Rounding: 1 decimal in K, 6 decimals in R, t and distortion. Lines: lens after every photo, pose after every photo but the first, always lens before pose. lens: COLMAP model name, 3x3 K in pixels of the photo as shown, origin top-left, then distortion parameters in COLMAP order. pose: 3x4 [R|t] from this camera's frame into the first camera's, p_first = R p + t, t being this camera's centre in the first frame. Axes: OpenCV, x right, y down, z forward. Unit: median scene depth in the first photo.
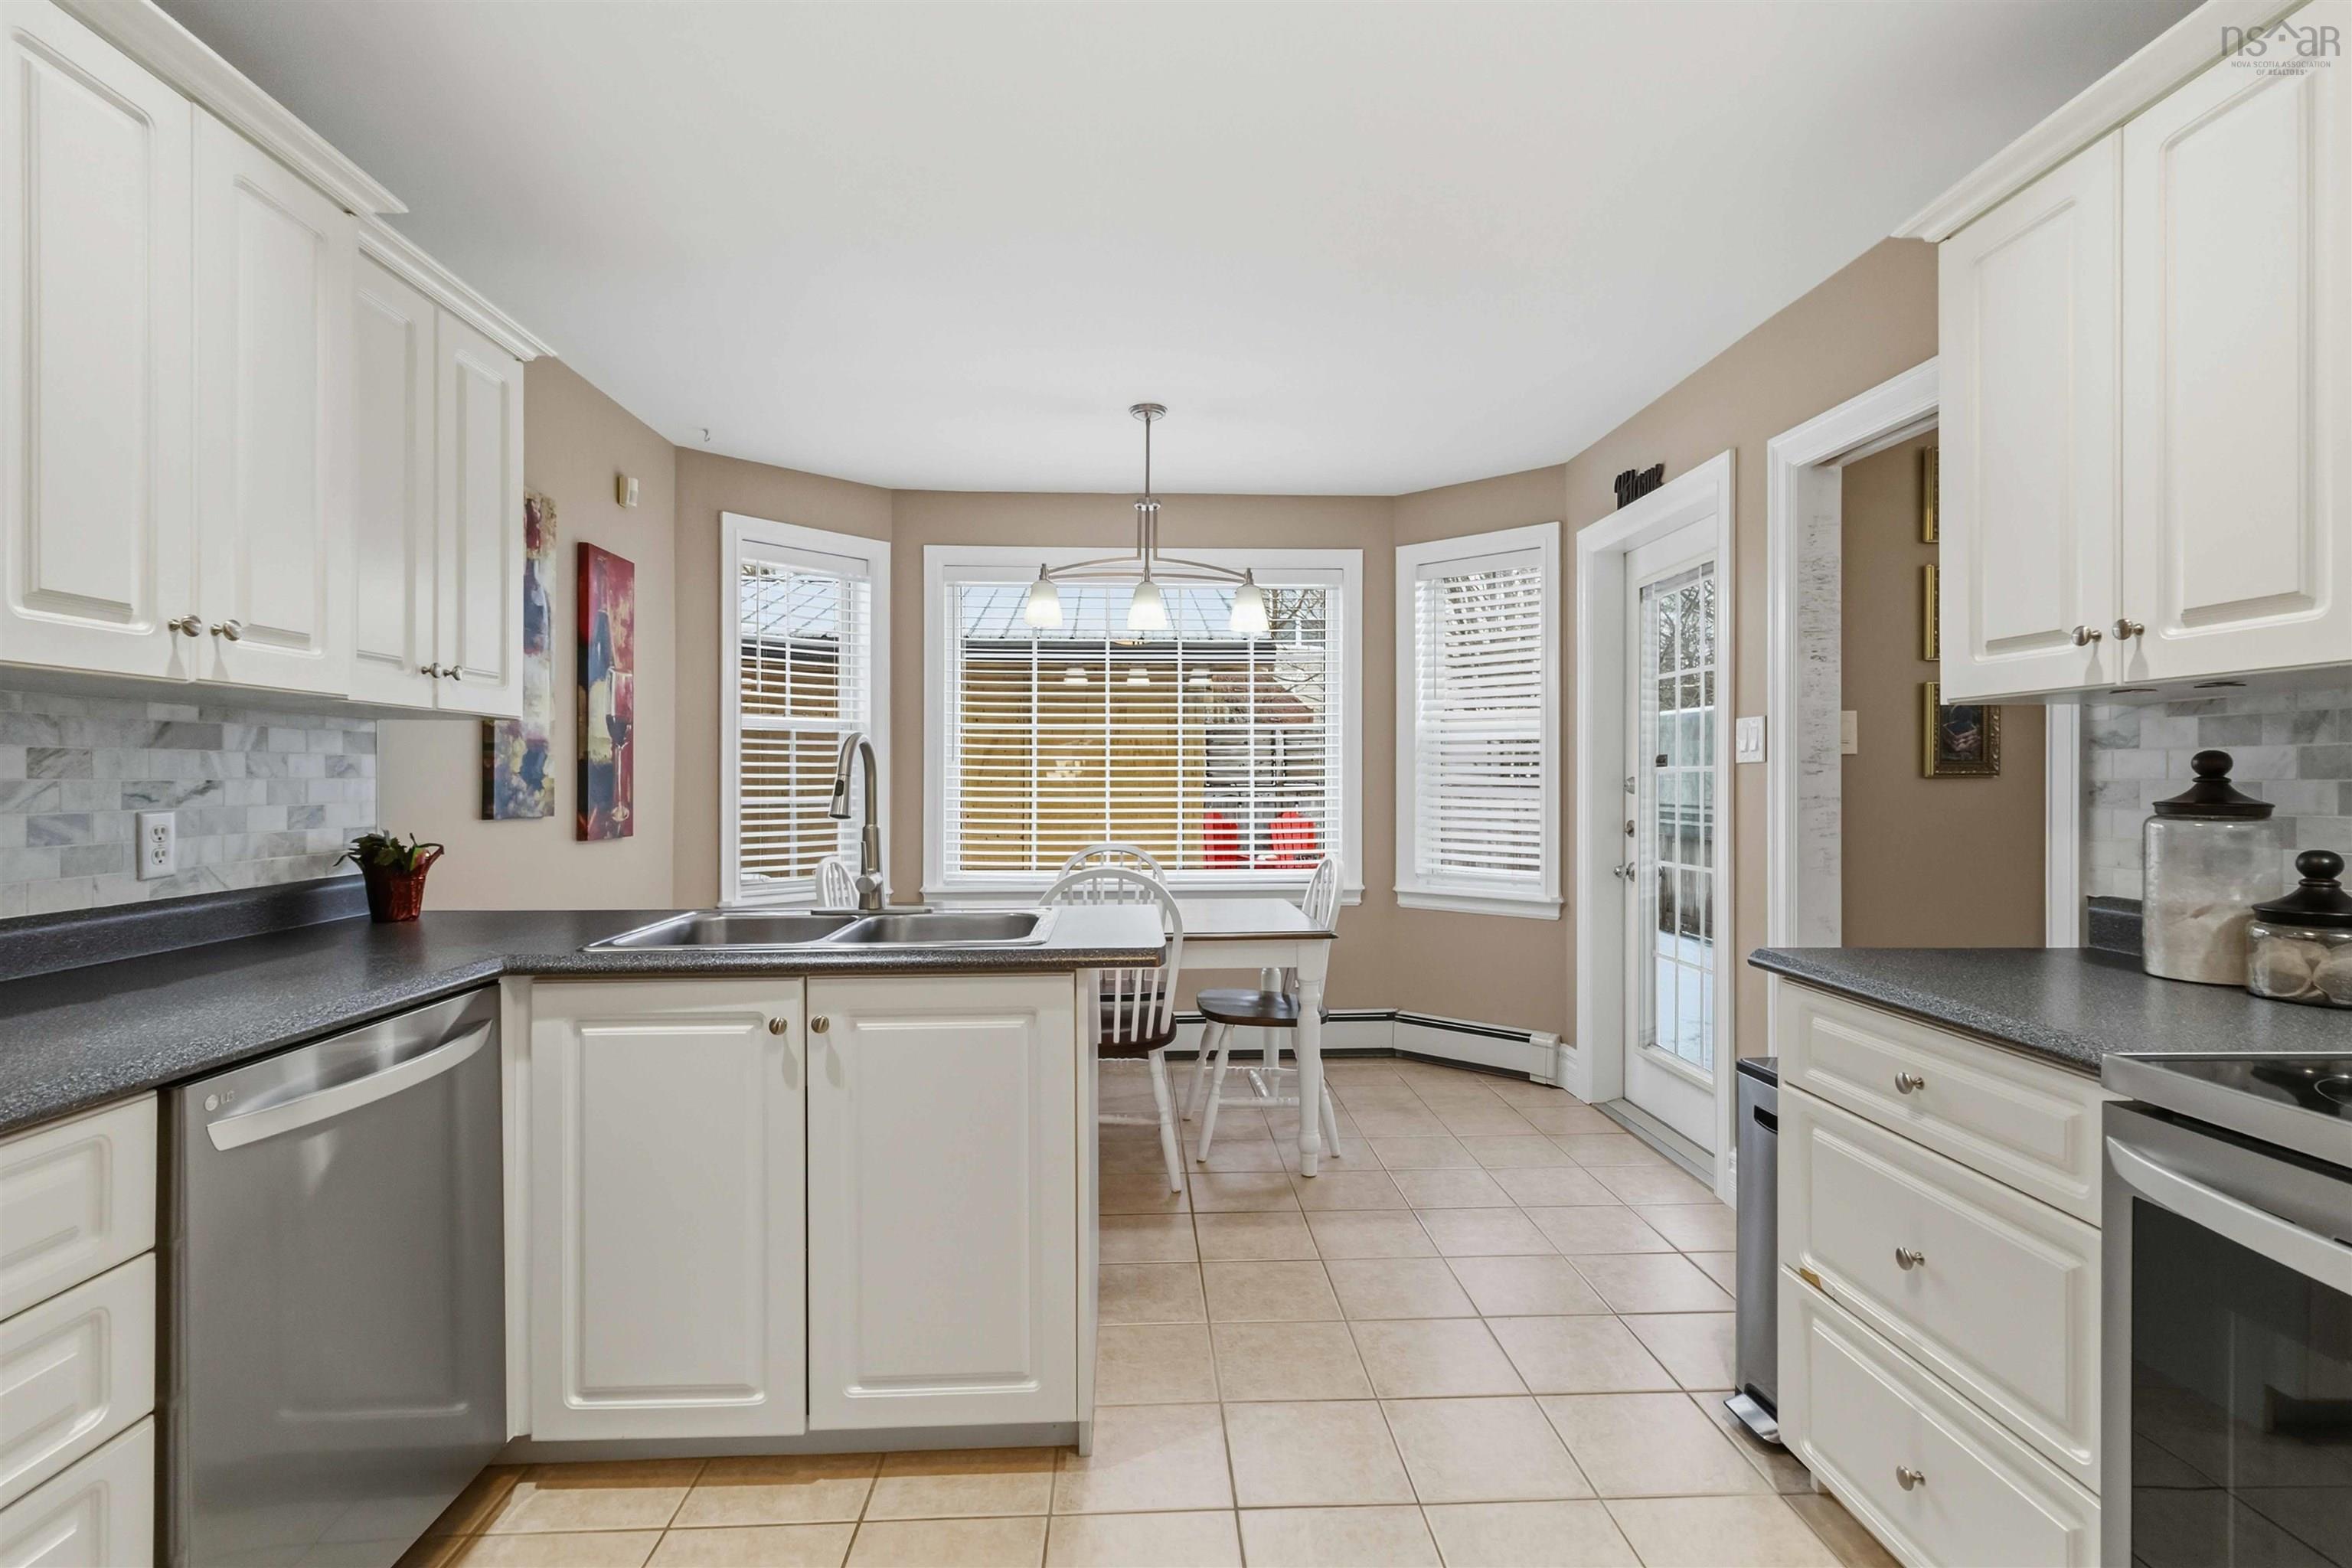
lens RADIAL K [[1094.8, 0, 1178.0], [0, 1094.8, 778.5], [0, 0, 1]] dist [0.002874, 0.001216]
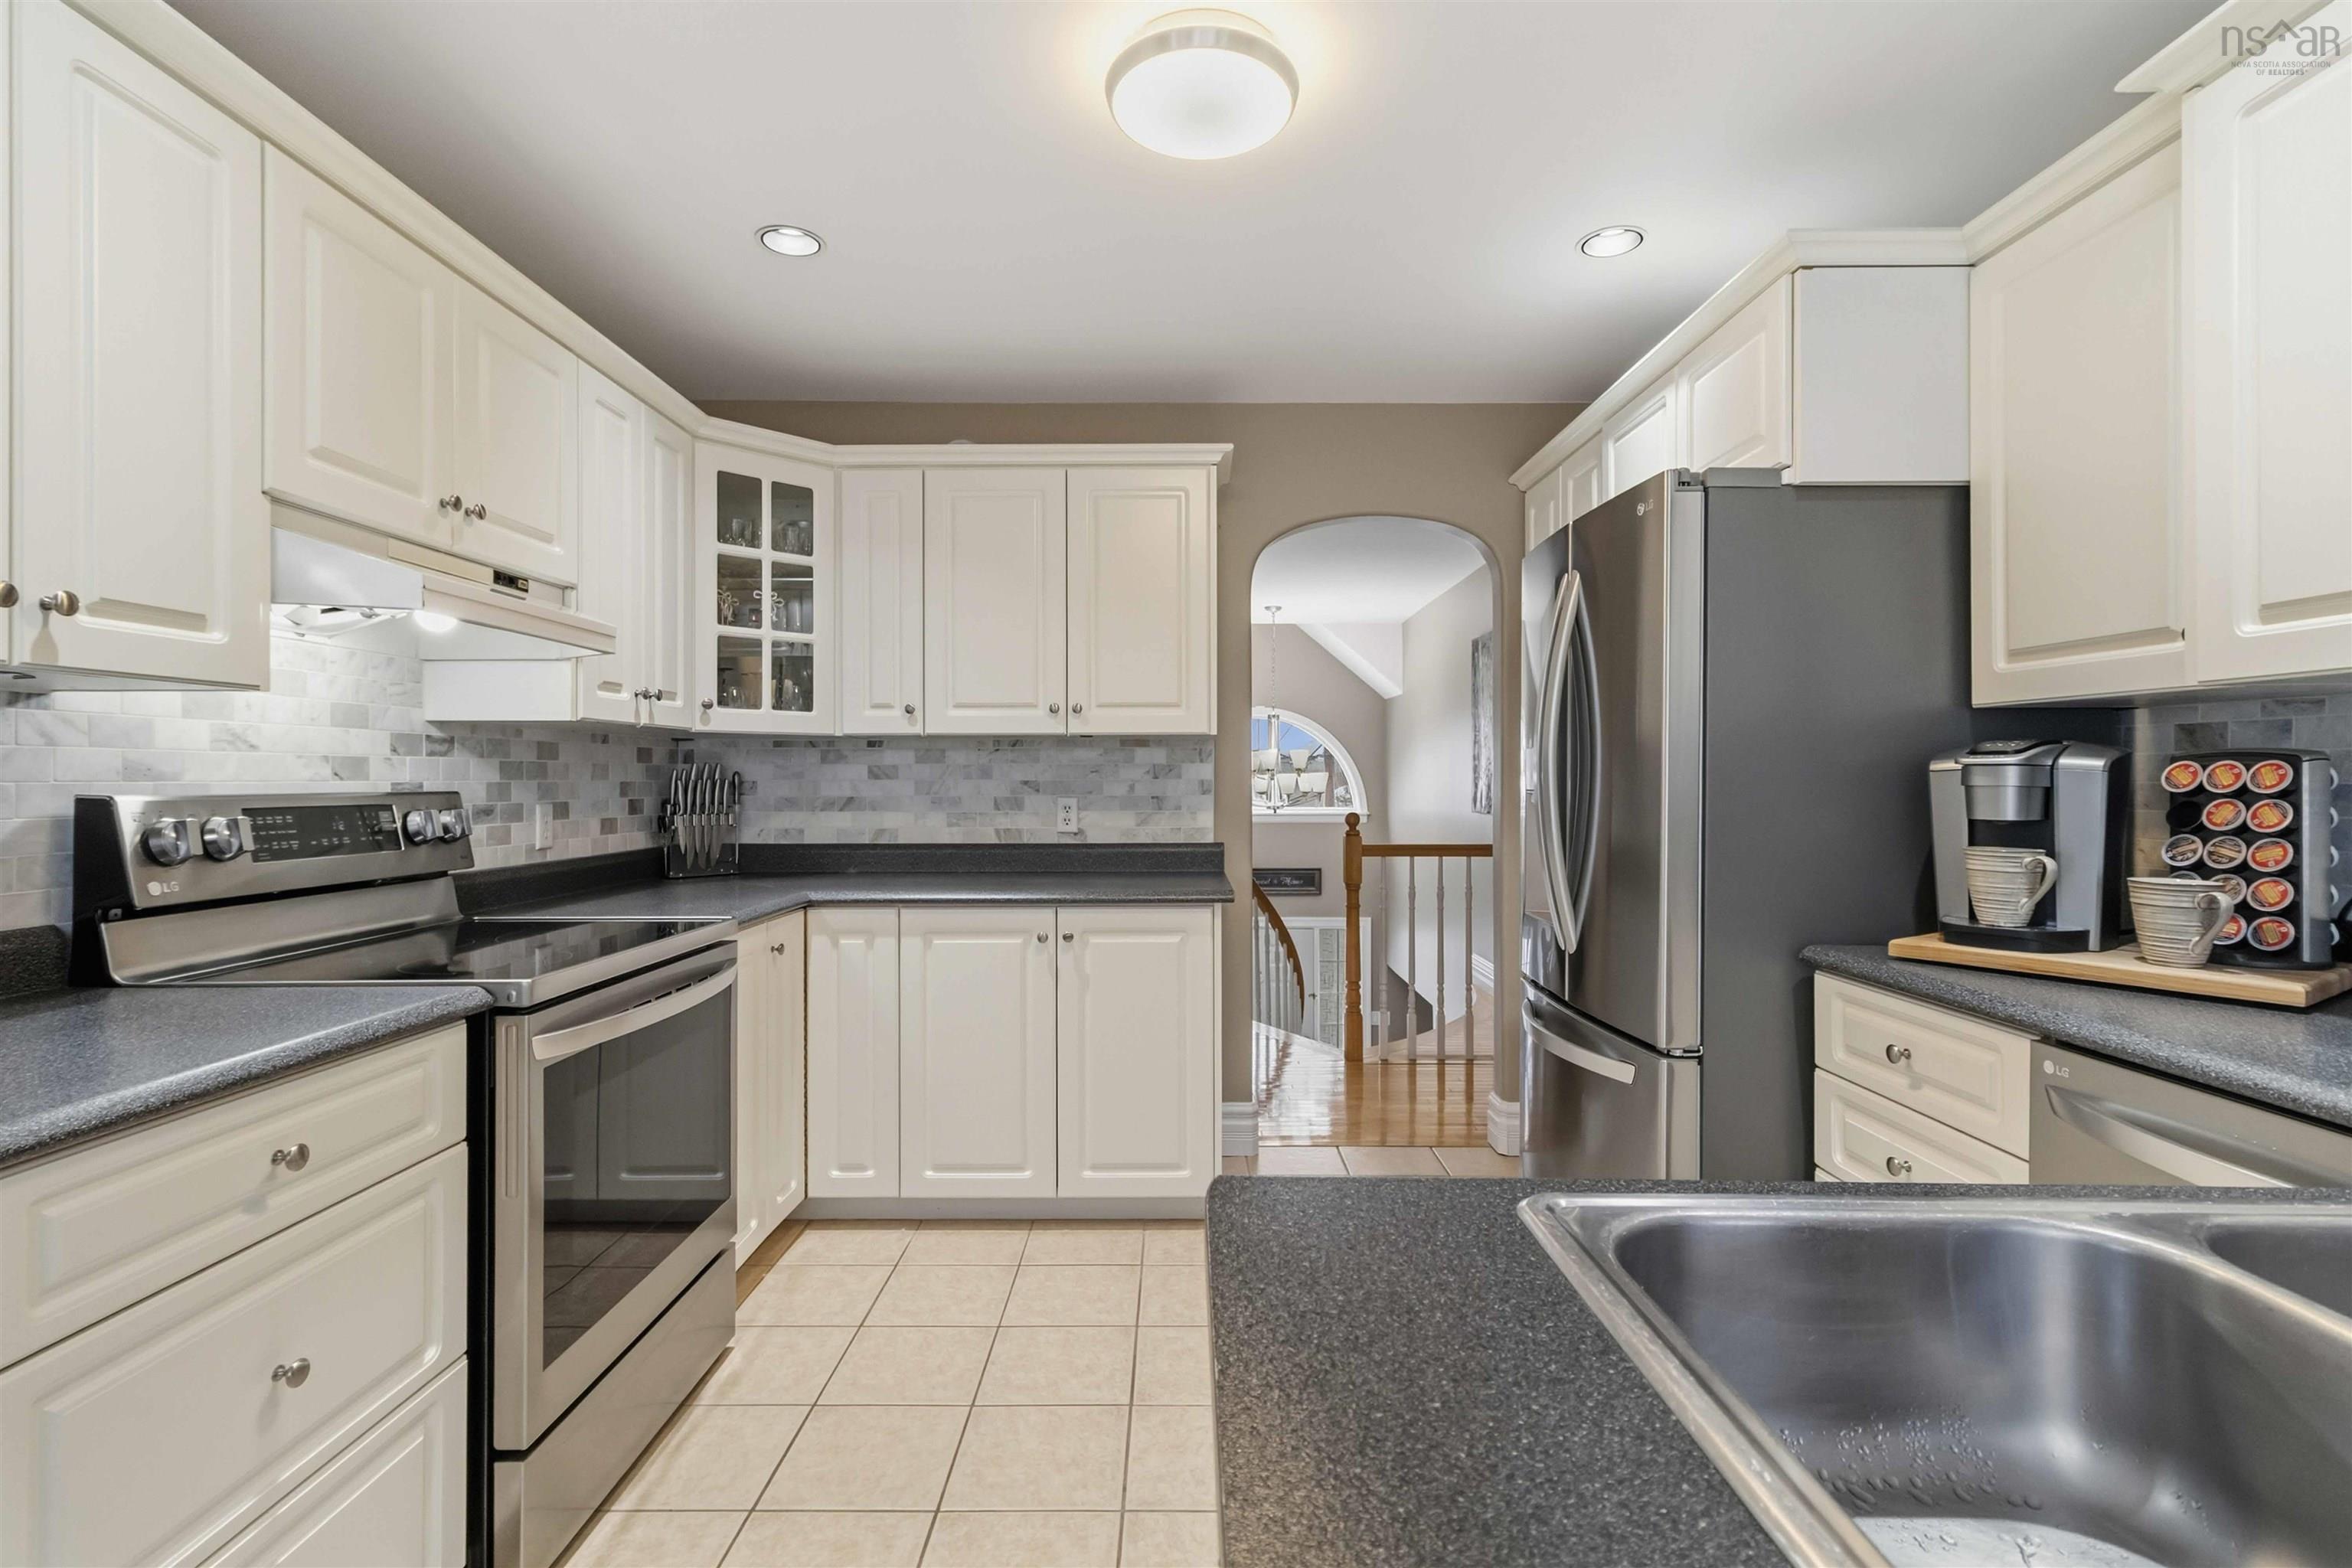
lens RADIAL K [[1094.8, 0, 1172.3], [0, 1094.8, 773.3], [0, 0, 1]] dist [0.002874, 0.001216]
pose [[-0.998800, 0.003300, 0.048874, -0.011698], [0.003065, 0.999983, -0.004892, 0.000654], [-0.048889, -0.004736, -0.998793, 0.956407]]
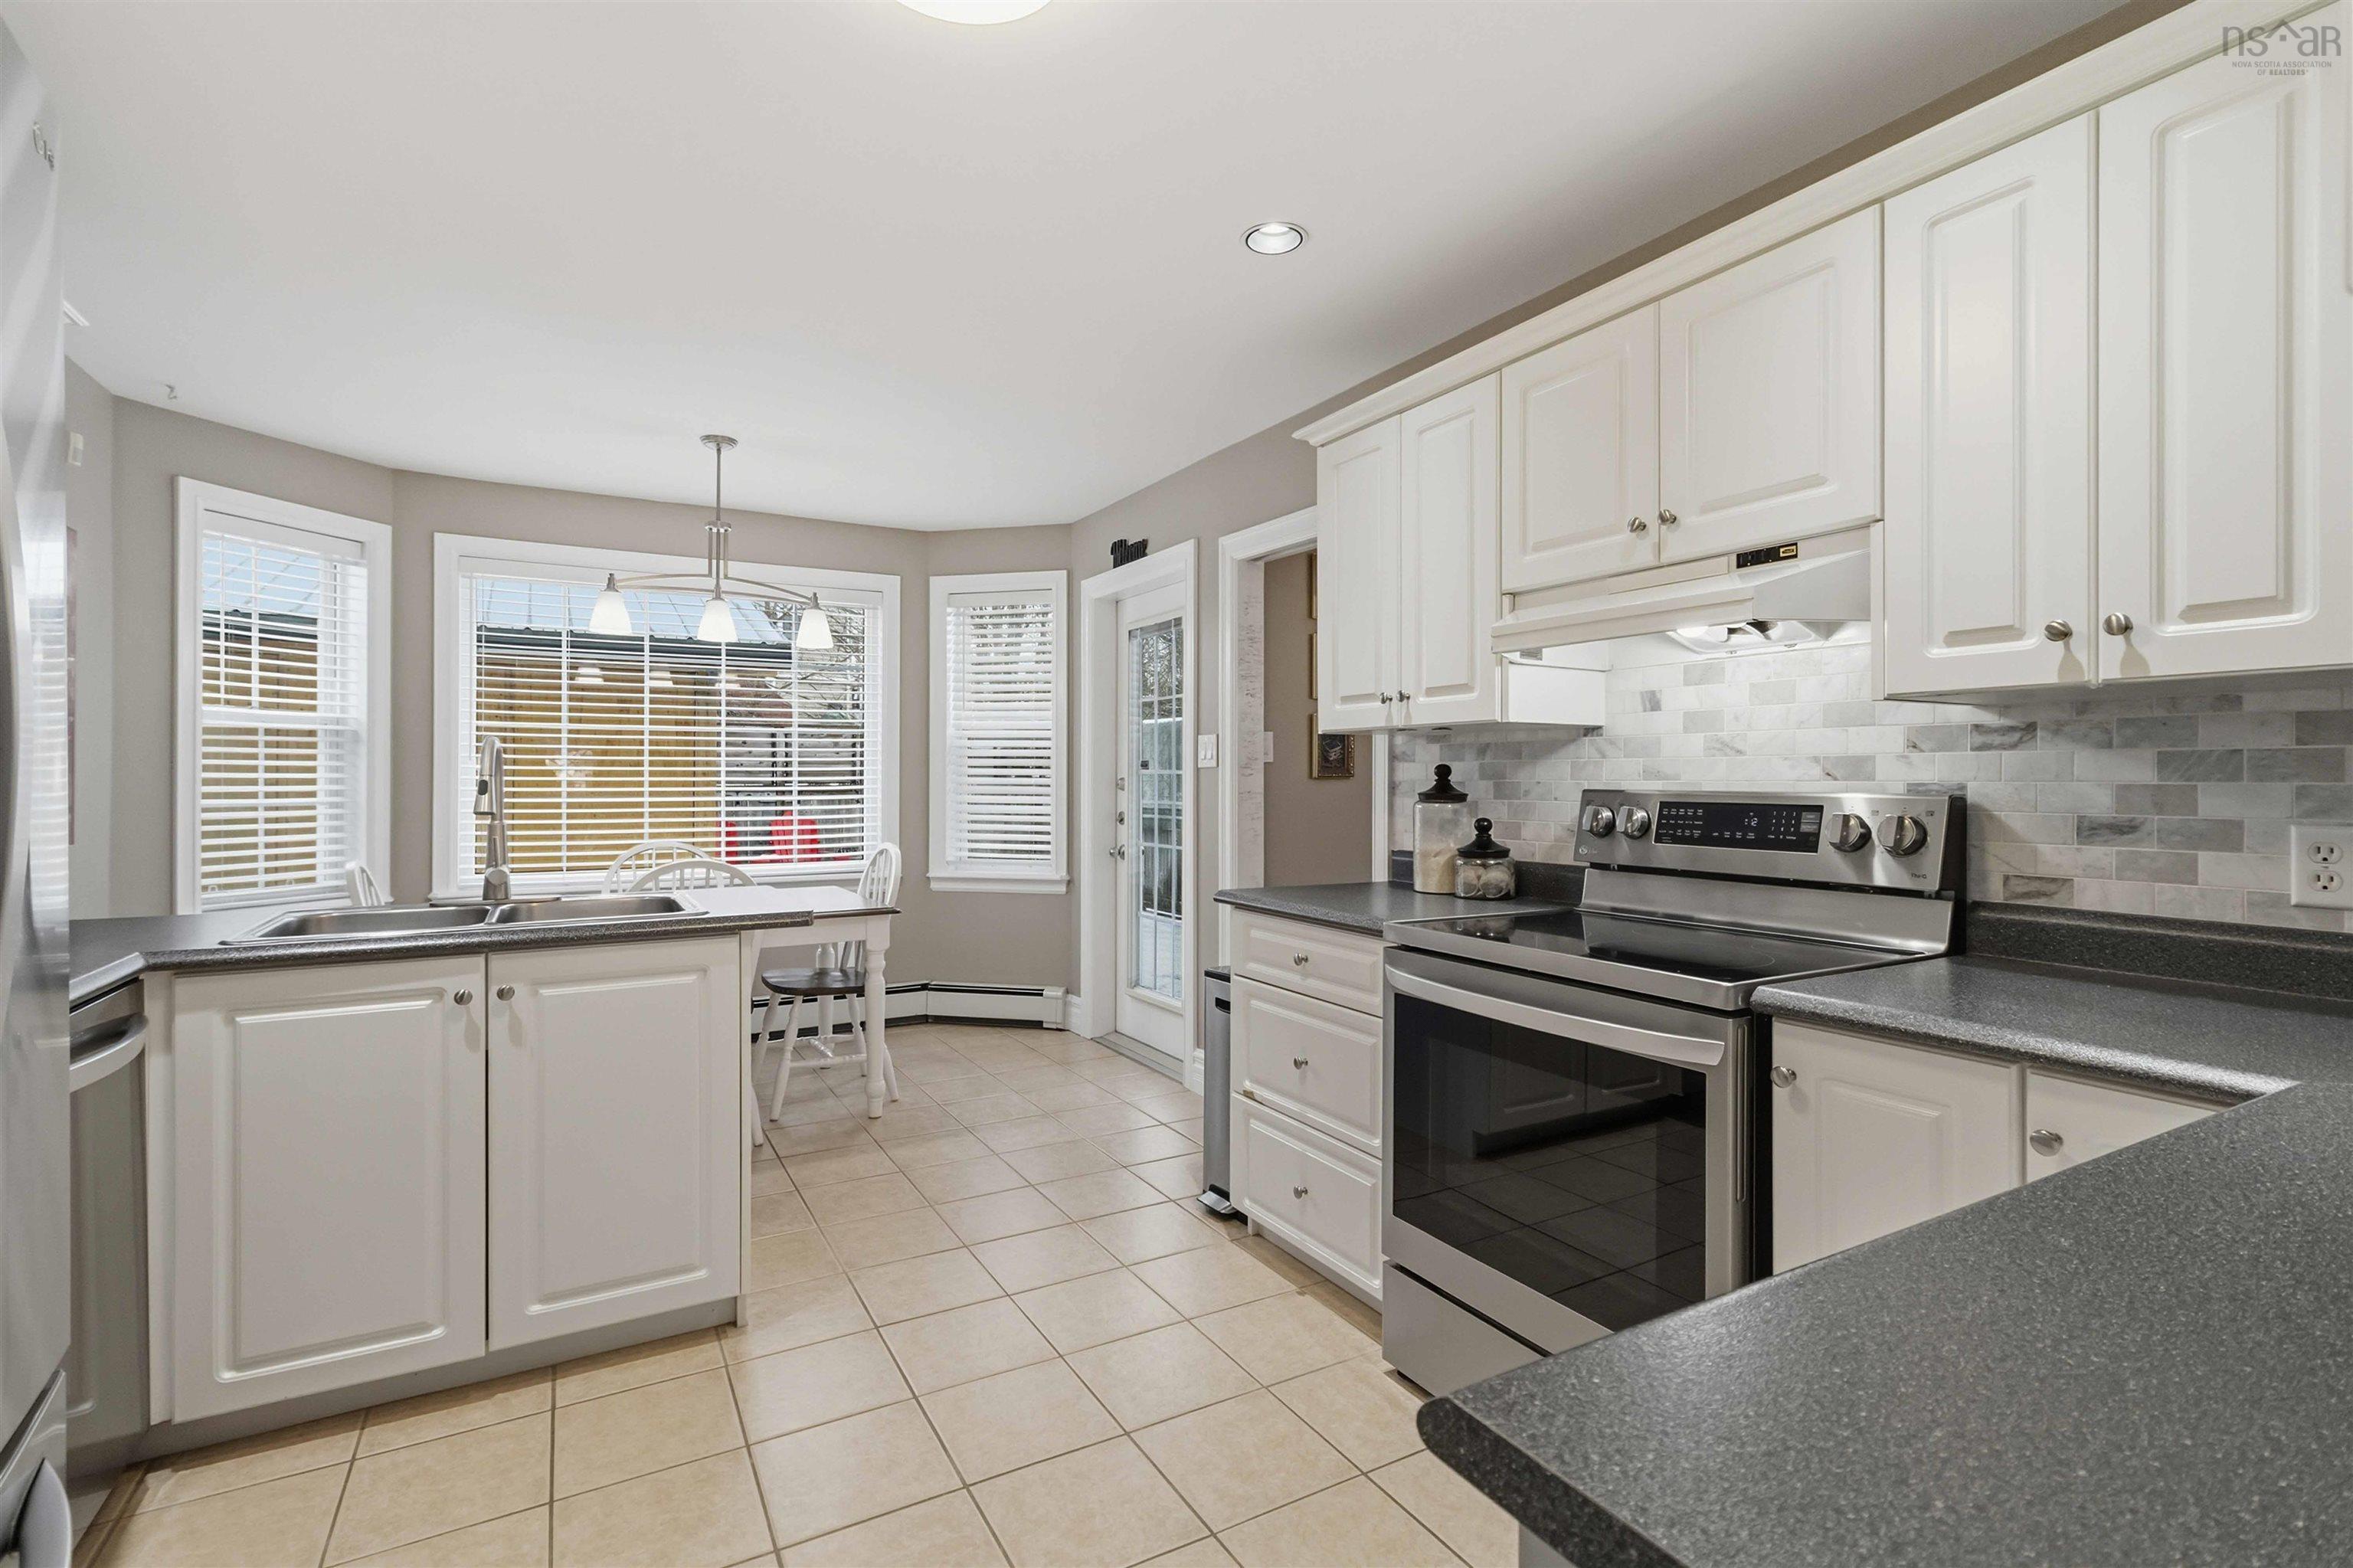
lens RADIAL K [[1095.3, 0, 1176.1], [0, 1095.3, 778.6], [0, 0, 1]] dist [0.002874, 0.001216]
pose [[0.892315, 0.000805, 0.451413, -0.144820], [-0.000902, 1.000000, 0.000000, -0.000745], [-0.451413, -0.000407, 0.892315, -0.227790]]
